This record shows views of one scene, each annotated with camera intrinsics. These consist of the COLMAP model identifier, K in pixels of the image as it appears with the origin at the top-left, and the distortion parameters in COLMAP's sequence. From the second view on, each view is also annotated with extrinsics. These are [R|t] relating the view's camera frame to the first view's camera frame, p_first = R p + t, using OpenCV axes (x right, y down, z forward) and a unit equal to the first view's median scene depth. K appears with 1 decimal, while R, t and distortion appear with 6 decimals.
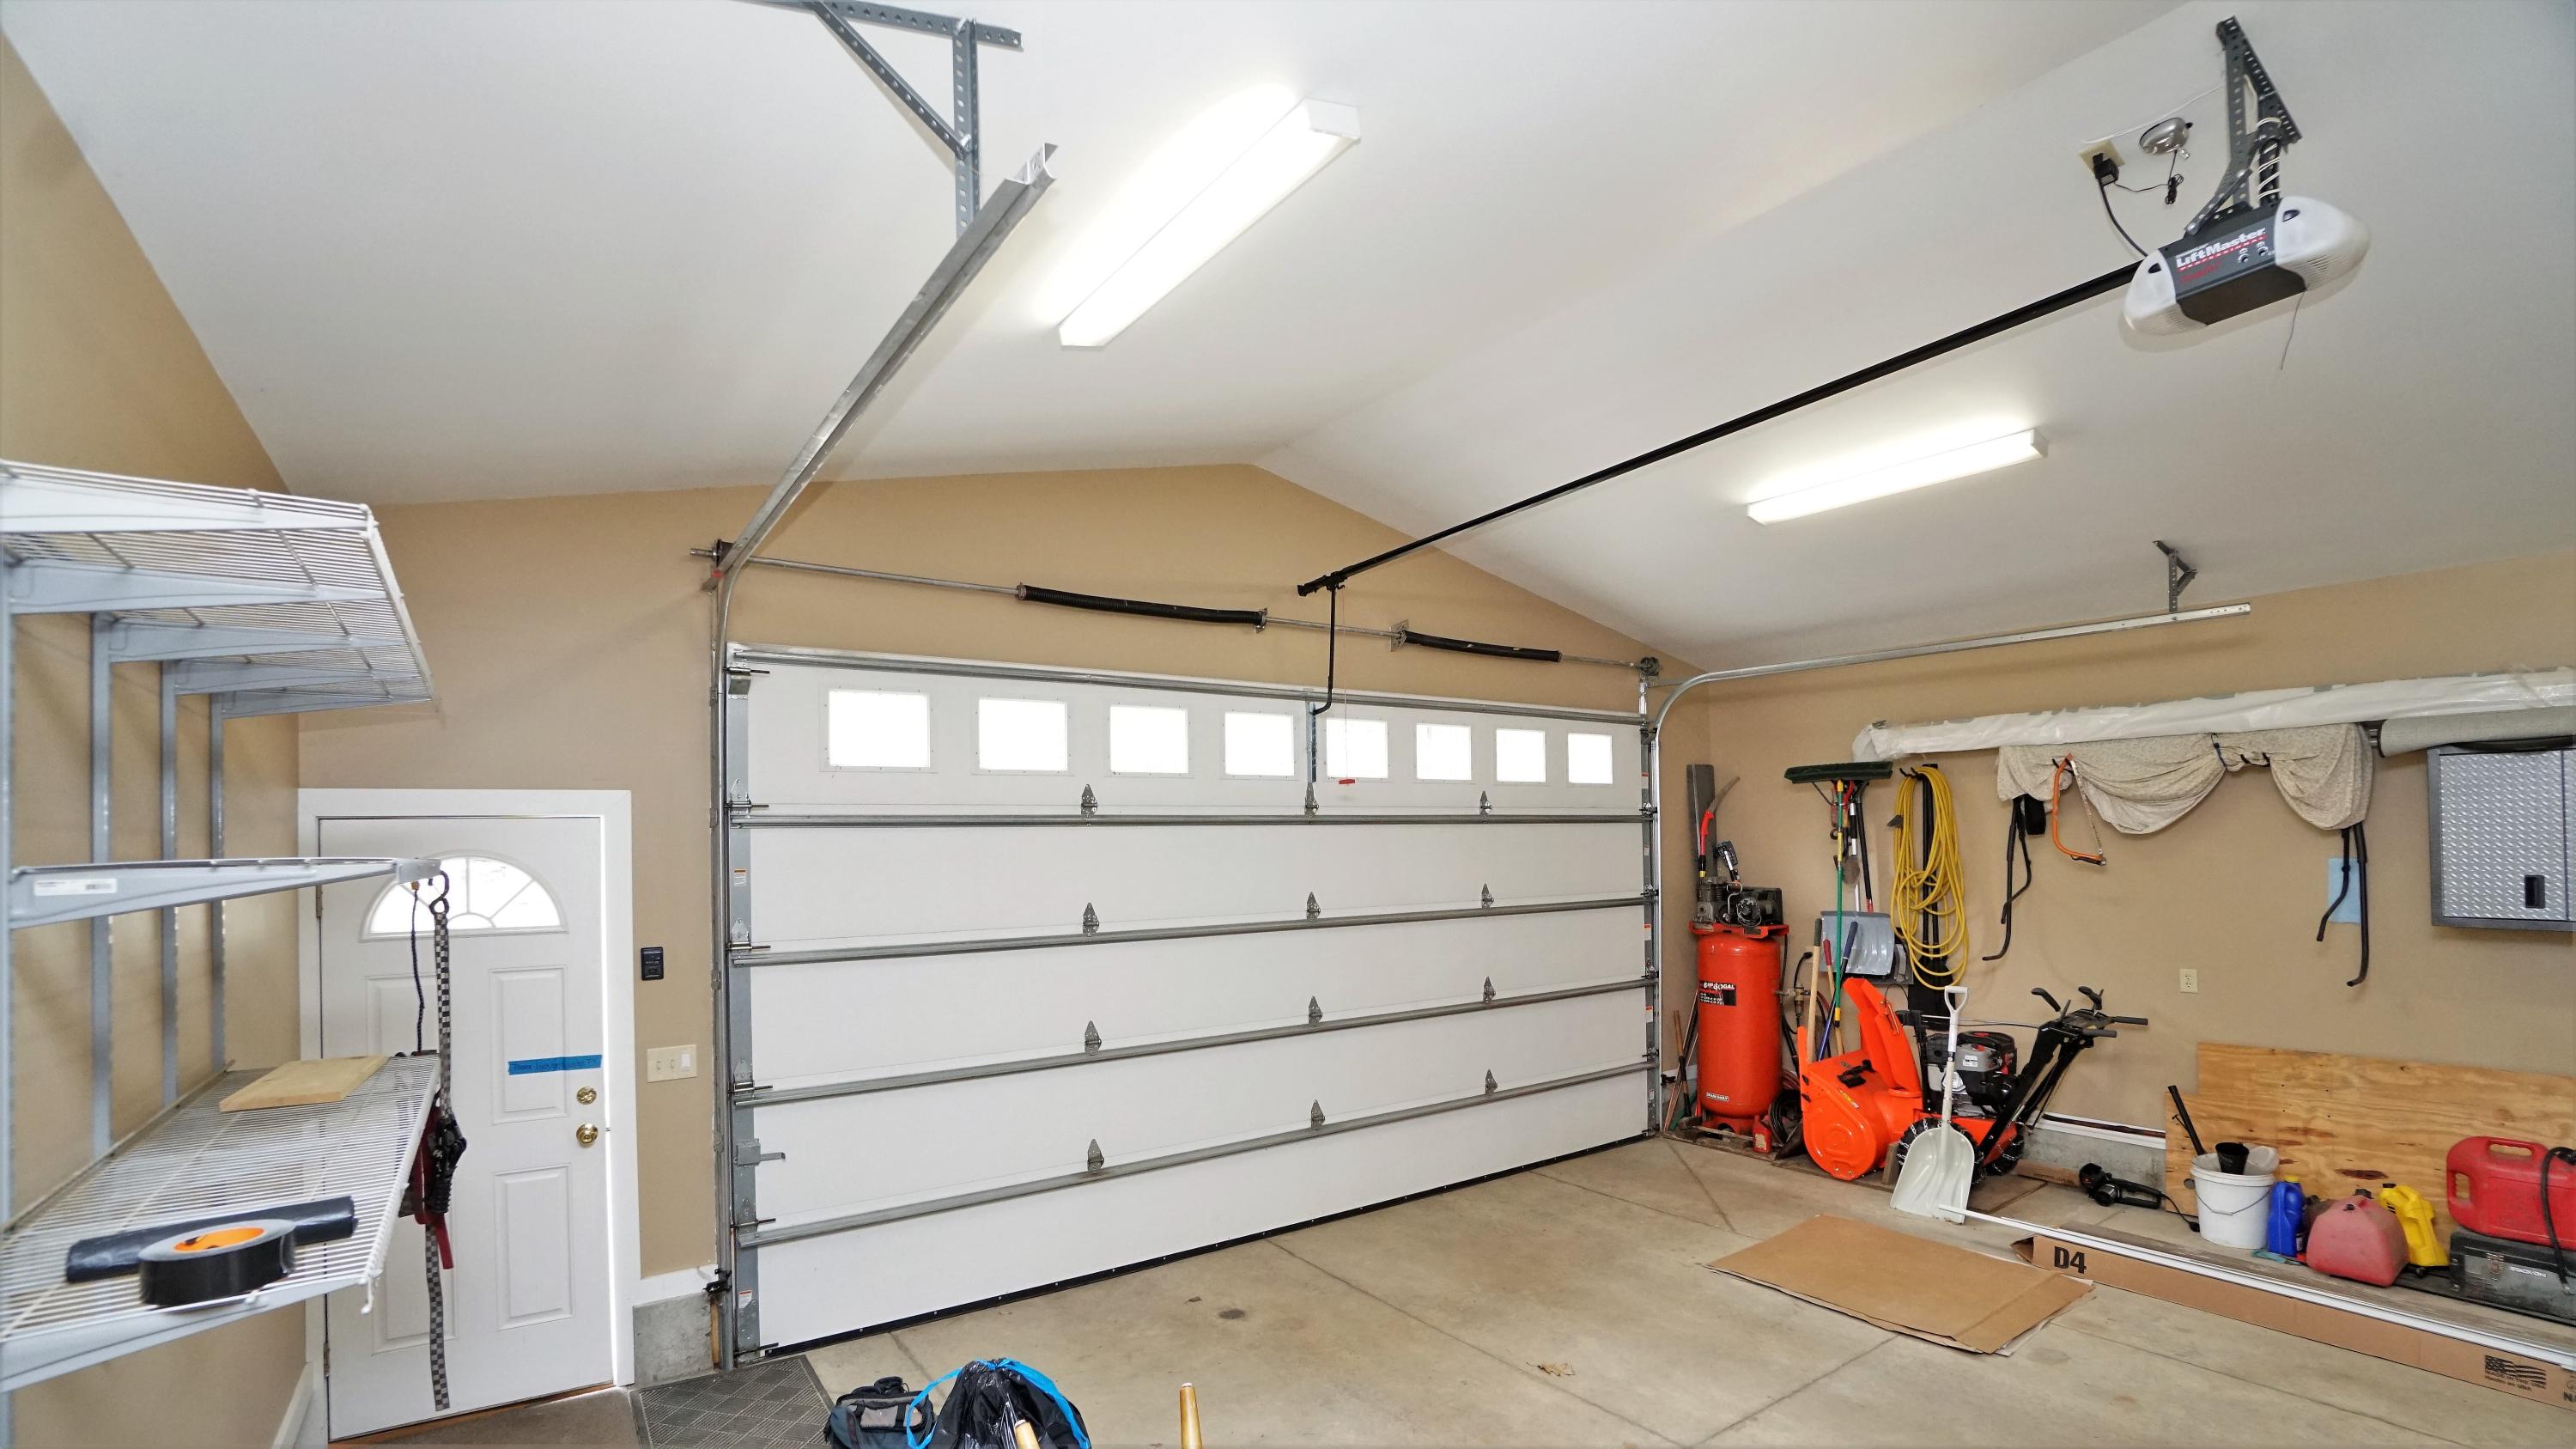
lens RADIAL K [[1129.1, 0, 1279.1], [0, 1129.1, 832.7], [0, 0, 1]] dist [-0.018779, 0.001350]
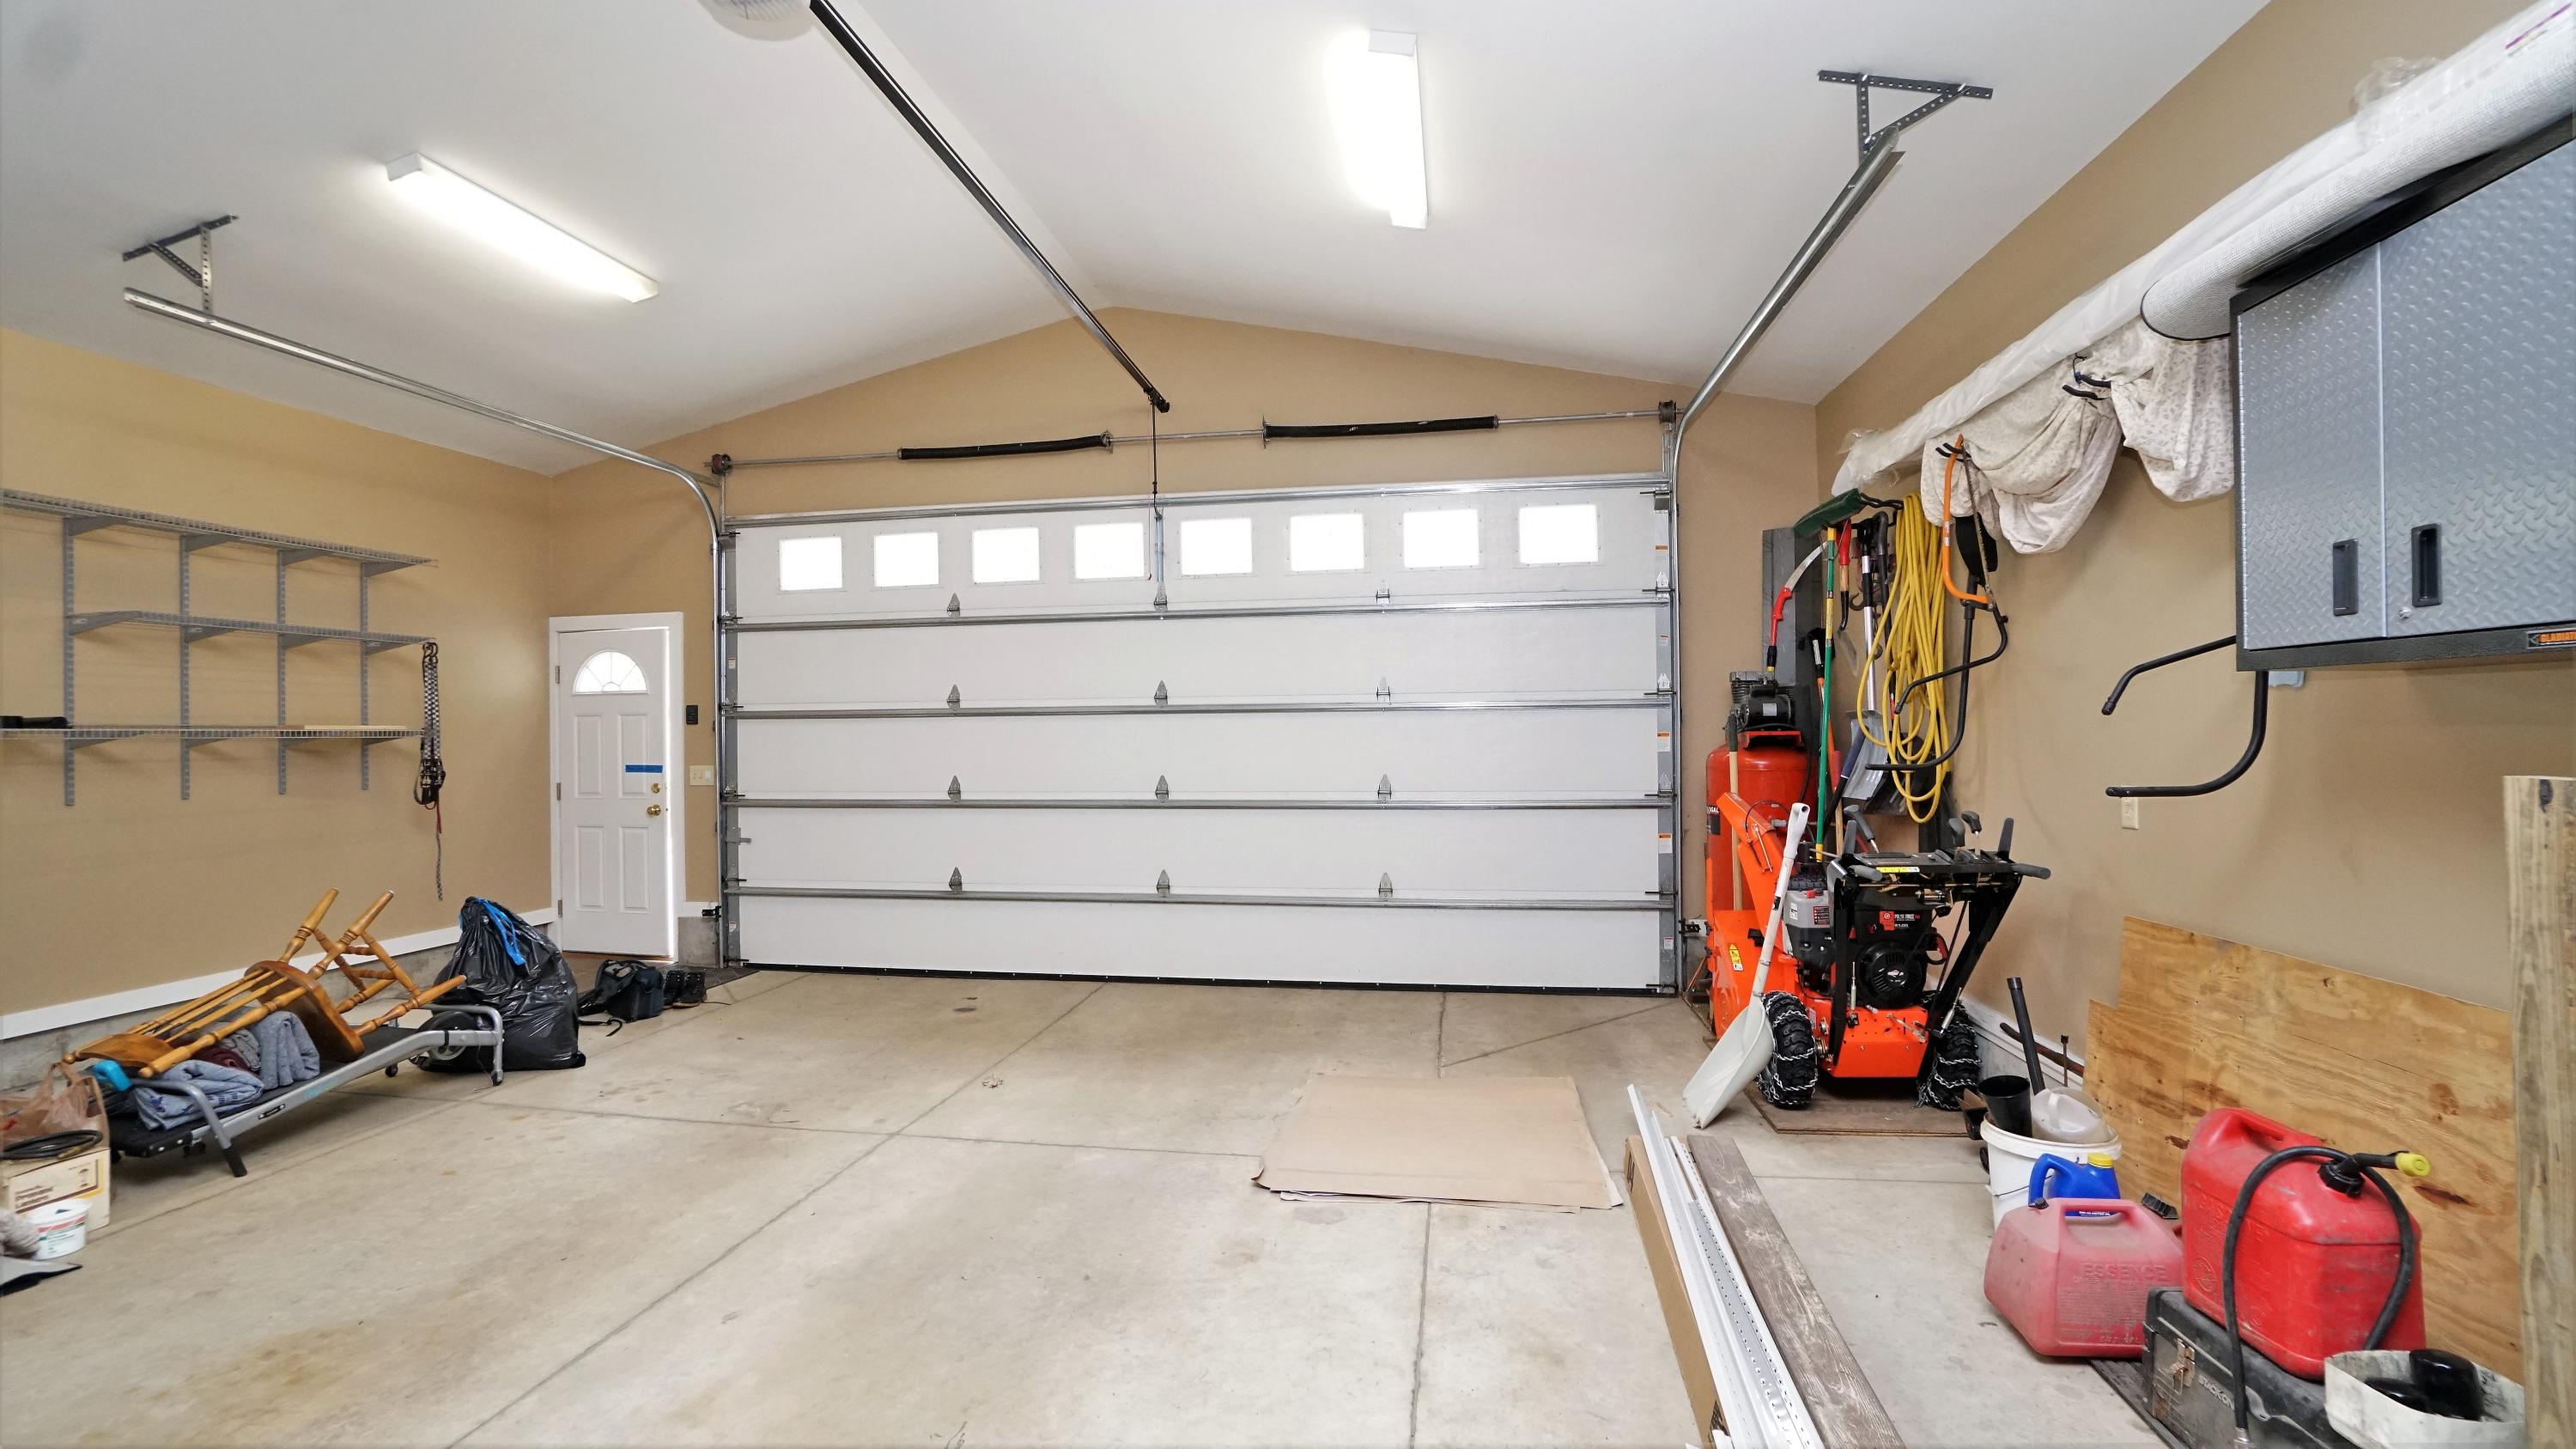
lens RADIAL K [[1129.1, 0, 1284.4], [0, 1129.1, 723.6], [0, 0, 1]] dist [-0.018779, 0.001350]
pose [[0.717227, 0.006150, -0.696812, 1.144557], [0.005661, 0.999877, 0.014652, 0.101763], [0.696816, -0.014454, 0.717104, 0.382803]]
